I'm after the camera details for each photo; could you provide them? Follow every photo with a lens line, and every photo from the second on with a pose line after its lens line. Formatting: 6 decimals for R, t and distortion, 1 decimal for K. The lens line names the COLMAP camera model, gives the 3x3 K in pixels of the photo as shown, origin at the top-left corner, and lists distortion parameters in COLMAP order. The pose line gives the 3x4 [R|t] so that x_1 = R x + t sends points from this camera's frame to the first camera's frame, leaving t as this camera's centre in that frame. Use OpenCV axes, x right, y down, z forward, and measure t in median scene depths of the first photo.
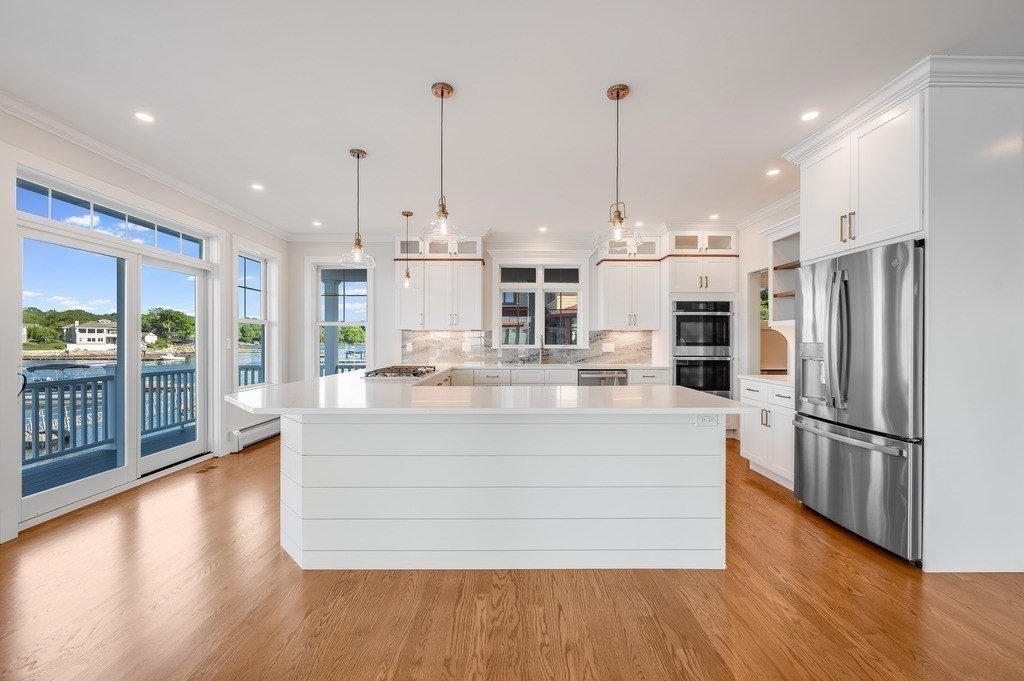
lens RADIAL K [[405.9, 0, 512.5], [0, 405.9, 344.2], [0, 0, 1]] dist [-0.000753, 0.000189]
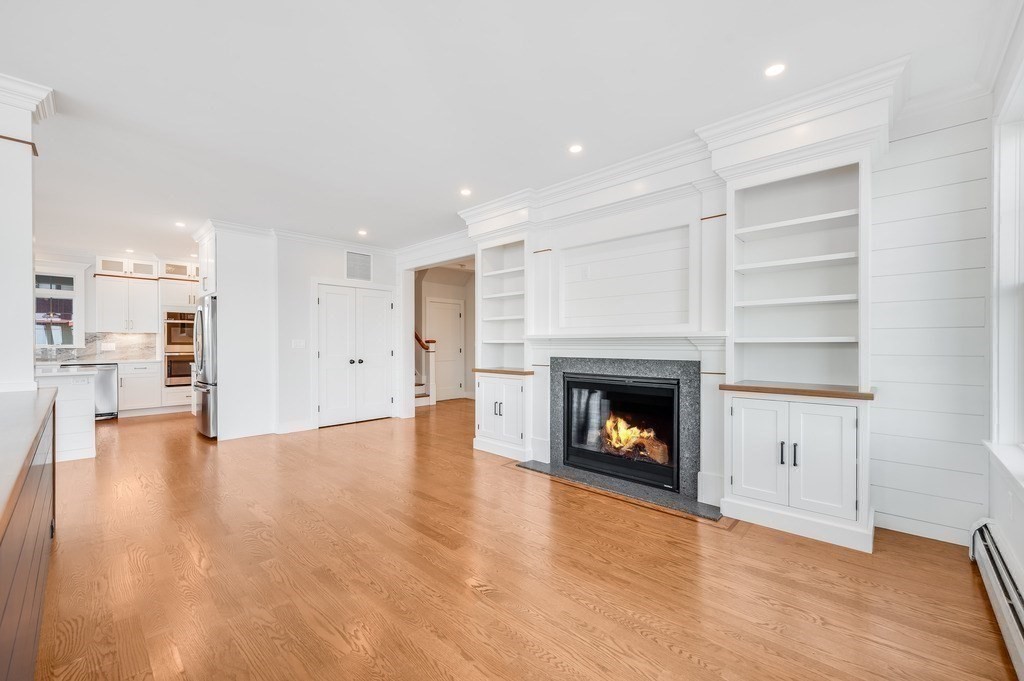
lens RADIAL K [[415.6, 0, 509.3], [0, 415.6, 347.0], [0, 0, 1]] dist [0.000532, 0.000124]
pose [[0.700943, -0.003919, 0.713207, 0.203555], [0.004797, 0.999988, 0.000781, 0.014303], [-0.713202, 0.002874, 0.700953, -0.752301]]
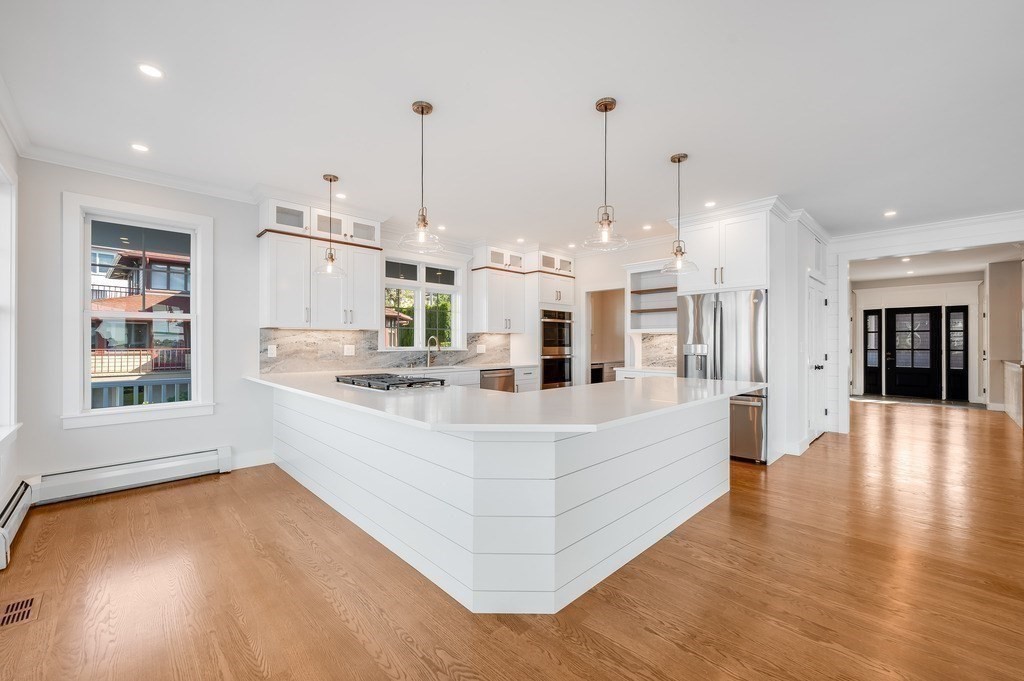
lens RADIAL K [[405.9, 0, 512.5], [0, 405.9, 344.2], [0, 0, 1]] dist [-0.000753, 0.000189]
pose [[0.729036, -0.002928, 0.684469, -0.464309], [0.004168, 0.999991, -0.000162, -0.003607], [-0.684463, 0.002971, 0.729042, 0.175562]]
